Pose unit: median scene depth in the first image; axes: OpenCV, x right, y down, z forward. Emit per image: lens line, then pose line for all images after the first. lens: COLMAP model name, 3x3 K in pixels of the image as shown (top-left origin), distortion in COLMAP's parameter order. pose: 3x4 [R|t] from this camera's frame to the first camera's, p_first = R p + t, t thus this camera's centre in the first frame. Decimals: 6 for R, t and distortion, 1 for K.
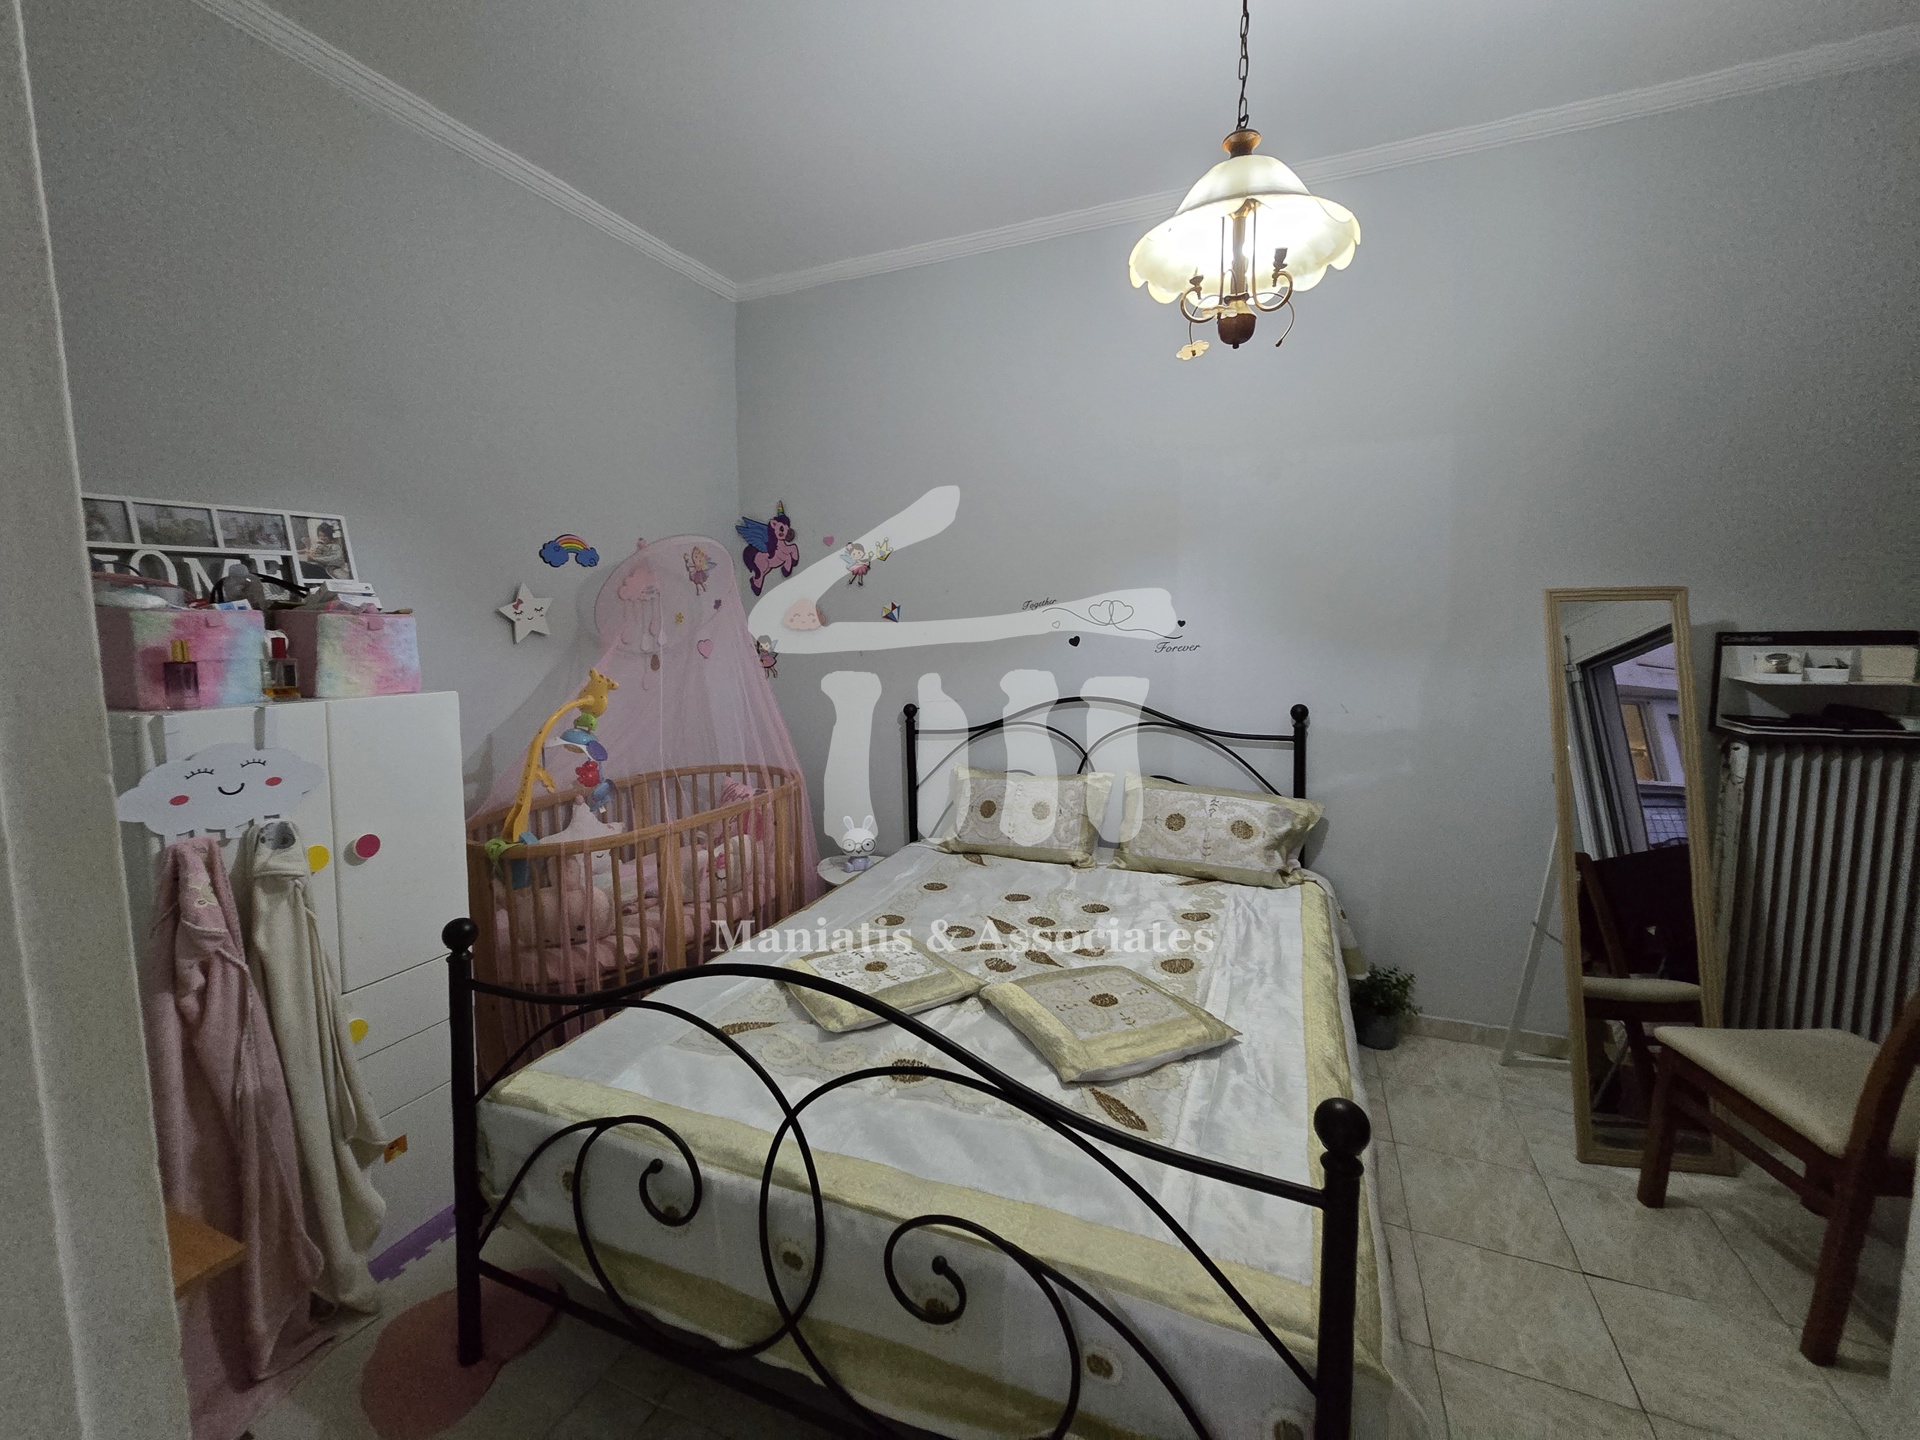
lens RADIAL K [[758.8, 0, 971.4], [0, 758.8, 695.8], [0, 0, 1]] dist [-0.000599, -0.000551]
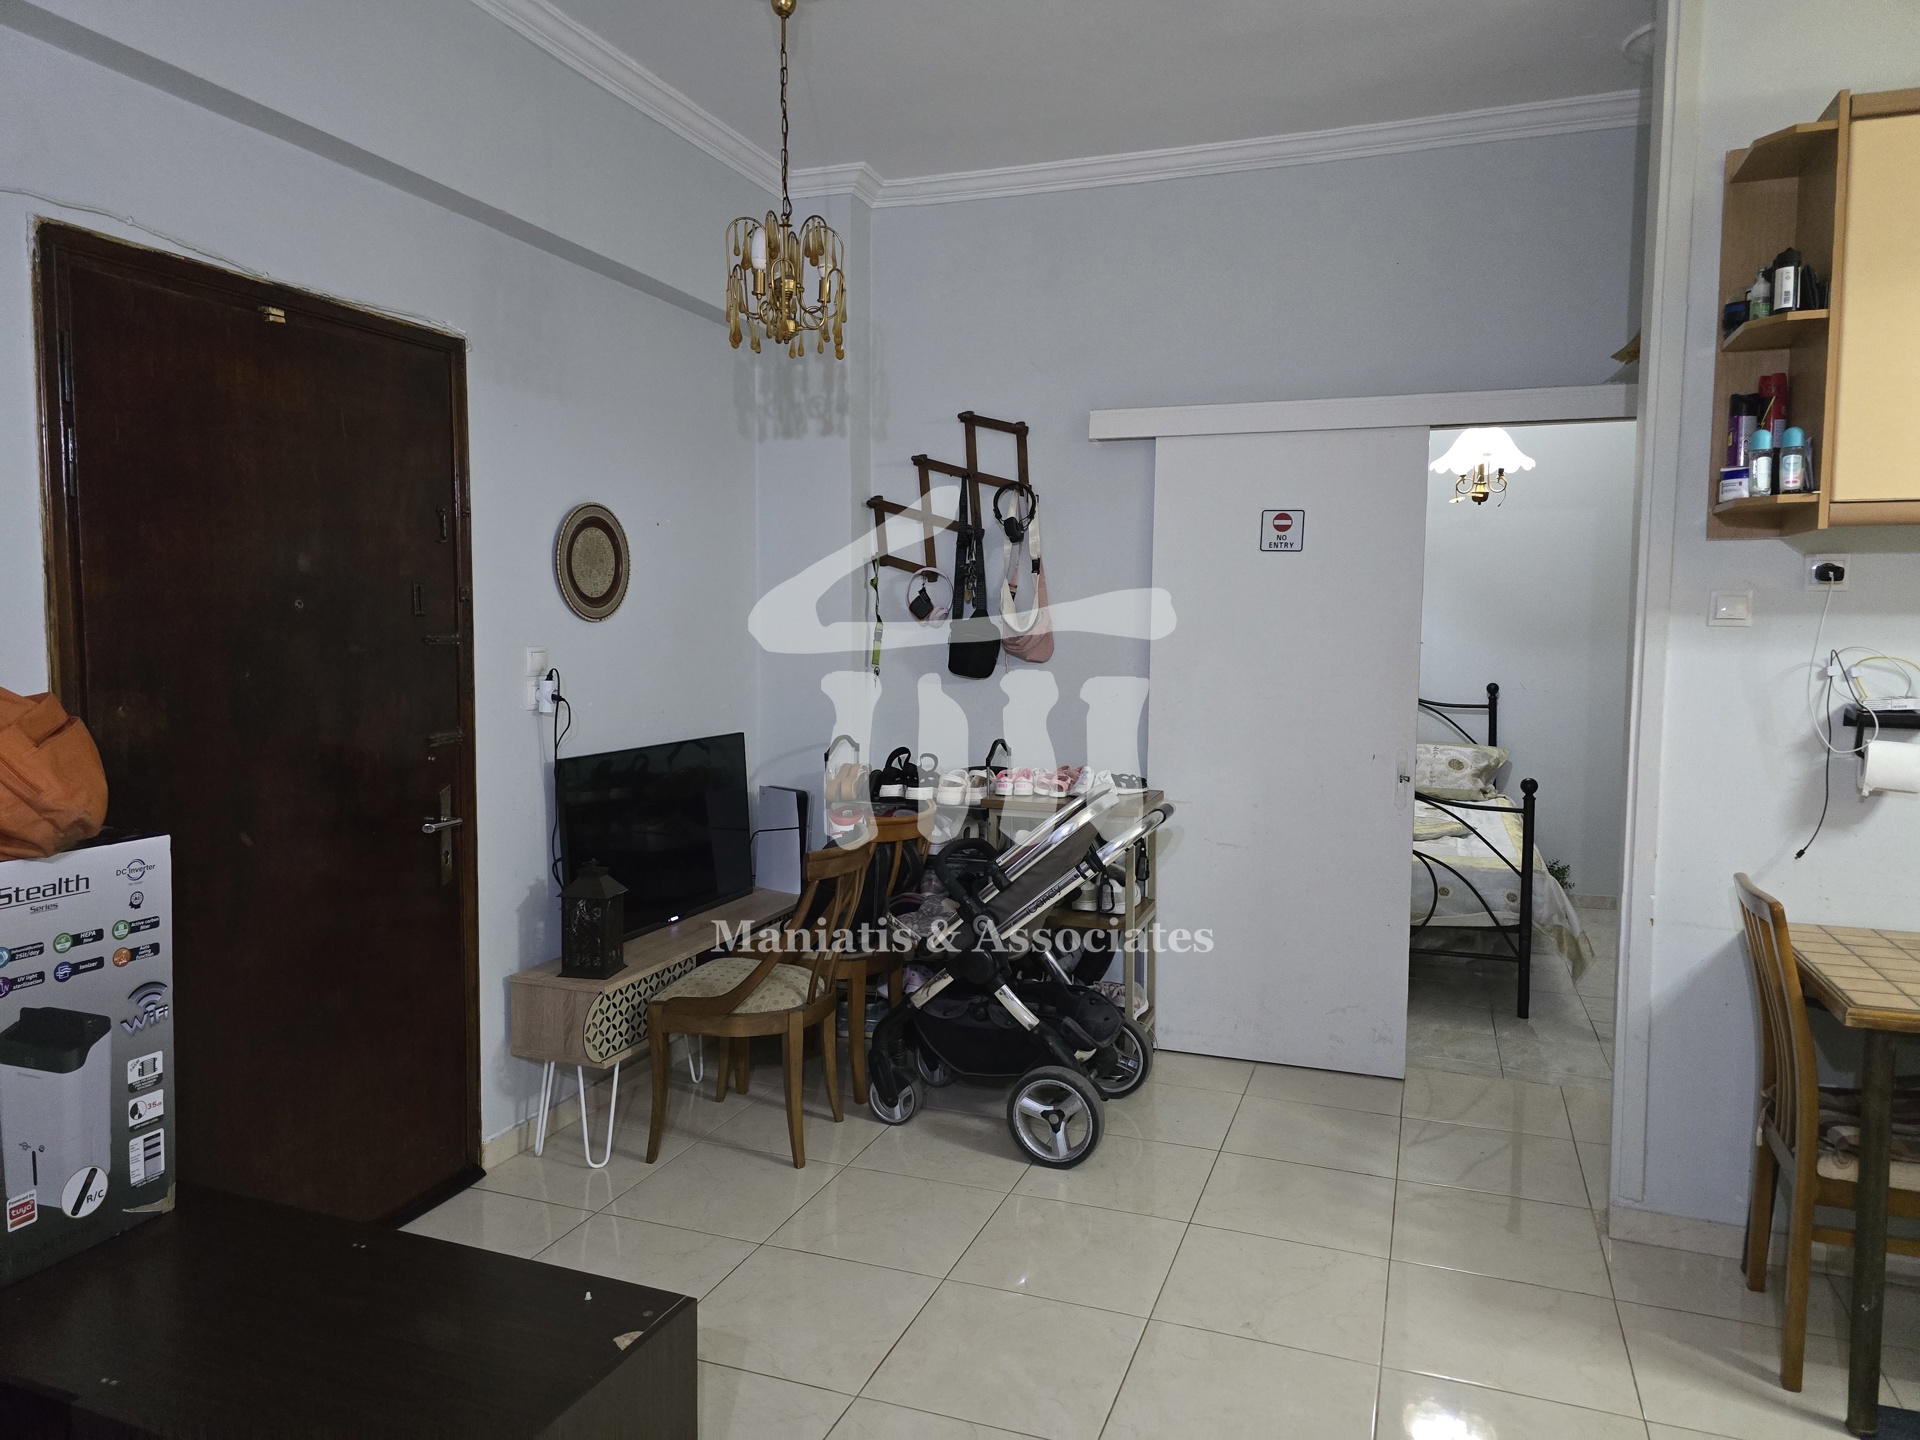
lens RADIAL K [[1303.9, 0, 960.0], [0, 1303.9, 720.0], [0, 0, 1]] dist [0.049463, -0.041069]
pose [[0.997943, 0.007207, 0.063696, -0.958532], [-0.006310, 0.999878, -0.014269, 0.159728], [-0.063791, 0.013838, 0.997867, -1.857861]]
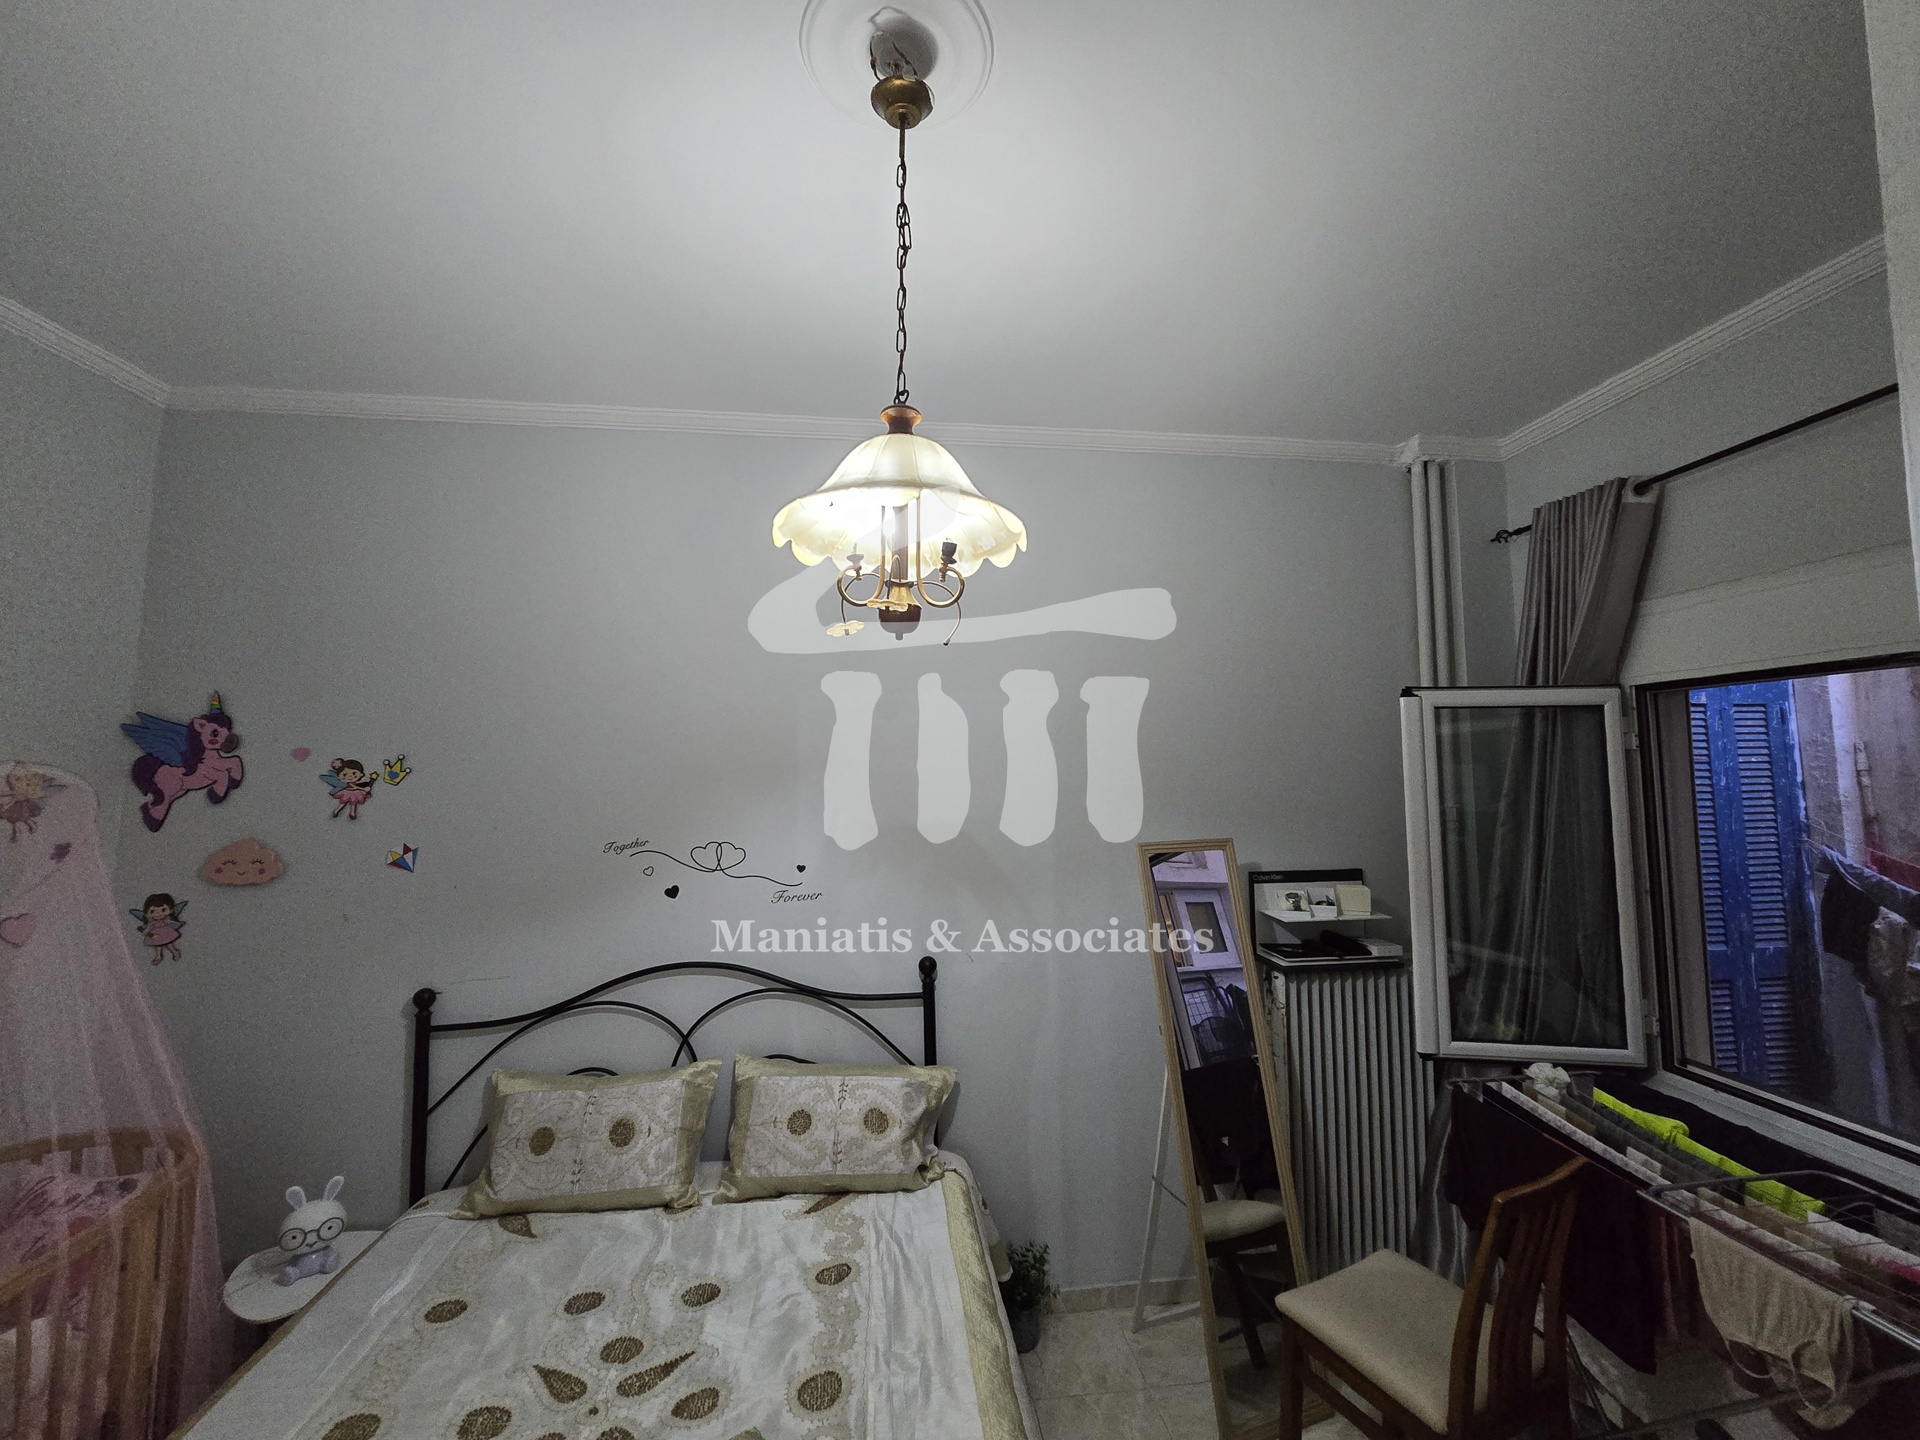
lens RADIAL K [[758.2, 0, 944.3], [0, 758.2, 714.4], [0, 0, 1]] dist [-0.000156, -0.000275]
pose [[0.878938, 0.042251, 0.475061, -0.002273], [0.042101, 0.985307, -0.165525, -0.159808], [-0.475075, 0.165486, 0.864244, 0.178773]]
